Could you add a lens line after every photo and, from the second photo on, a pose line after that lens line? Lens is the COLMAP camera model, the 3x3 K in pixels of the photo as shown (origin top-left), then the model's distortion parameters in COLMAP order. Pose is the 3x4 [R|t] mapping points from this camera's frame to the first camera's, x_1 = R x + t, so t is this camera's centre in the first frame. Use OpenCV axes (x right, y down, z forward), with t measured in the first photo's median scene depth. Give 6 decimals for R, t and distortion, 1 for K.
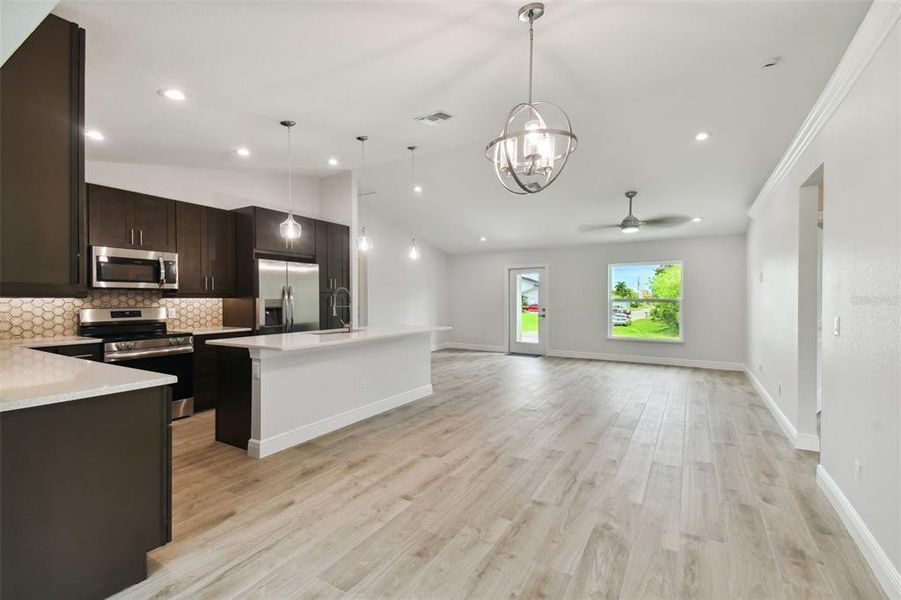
lens RADIAL K [[393.6, 0, 454.3], [0, 393.6, 305.9], [0, 0, 1]] dist [0.024420, -0.015402]
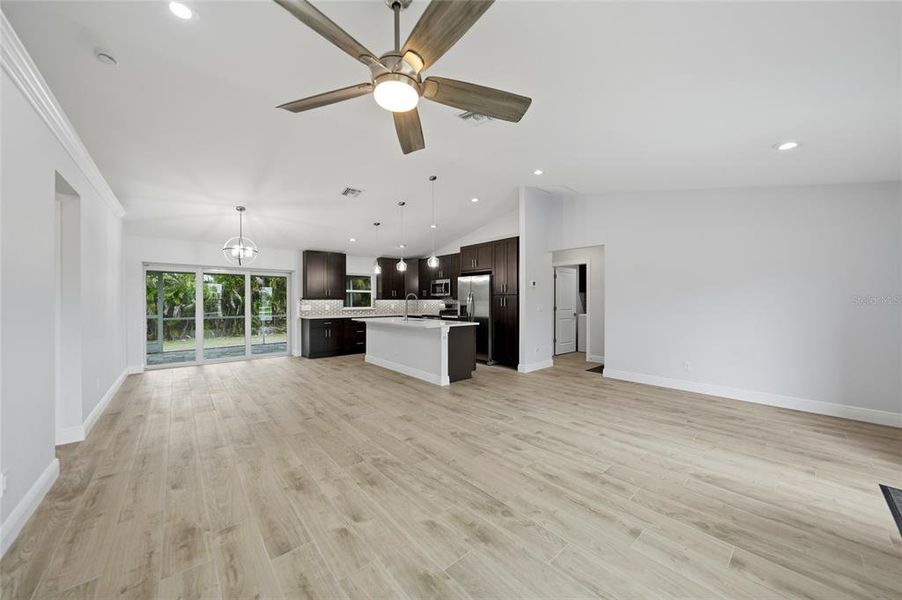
lens RADIAL K [[327.1, 0, 444.1], [0, 327.1, 301.6], [0, 0, 1]] dist [-0.002779, -0.000021]
pose [[-0.342000, 0.006741, -0.939676, 0.975584], [-0.015930, 0.999789, 0.012970, -0.033112], [0.939565, 0.019405, -0.341821, 1.595581]]
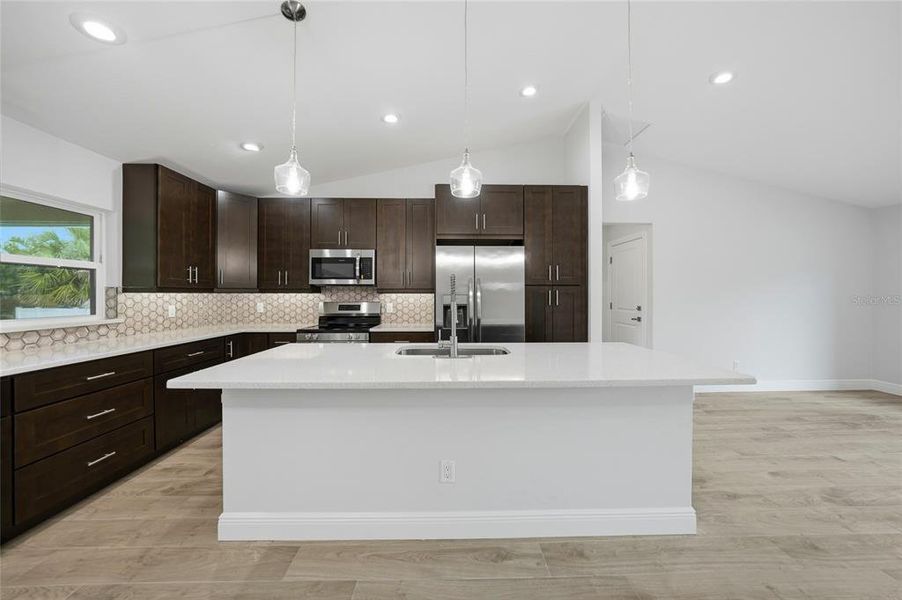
lens RADIAL K [[319.9, 0, 450.9], [0, 319.9, 297.6], [0, 0, 1]] dist [-0.015226, 0.002062]
pose [[0.523002, 0.009922, -0.852274, 0.102646], [-0.018277, 0.999833, 0.000424, -0.013647], [0.852136, 0.015355, 0.523096, 0.752269]]
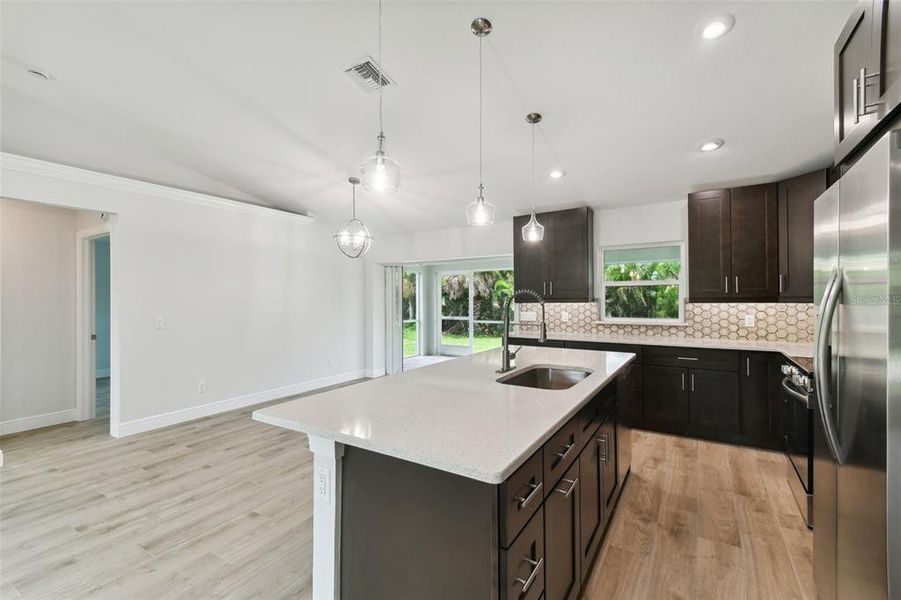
lens RADIAL K [[393.6, 0, 444.1], [0, 393.6, 299.6], [0, 0, 1]] dist [0.024420, -0.015402]
pose [[-0.999226, 0.007533, 0.038615, -0.193963], [0.008387, 0.999723, 0.021995, -0.044165], [-0.038438, 0.022302, -0.999012, 1.517821]]
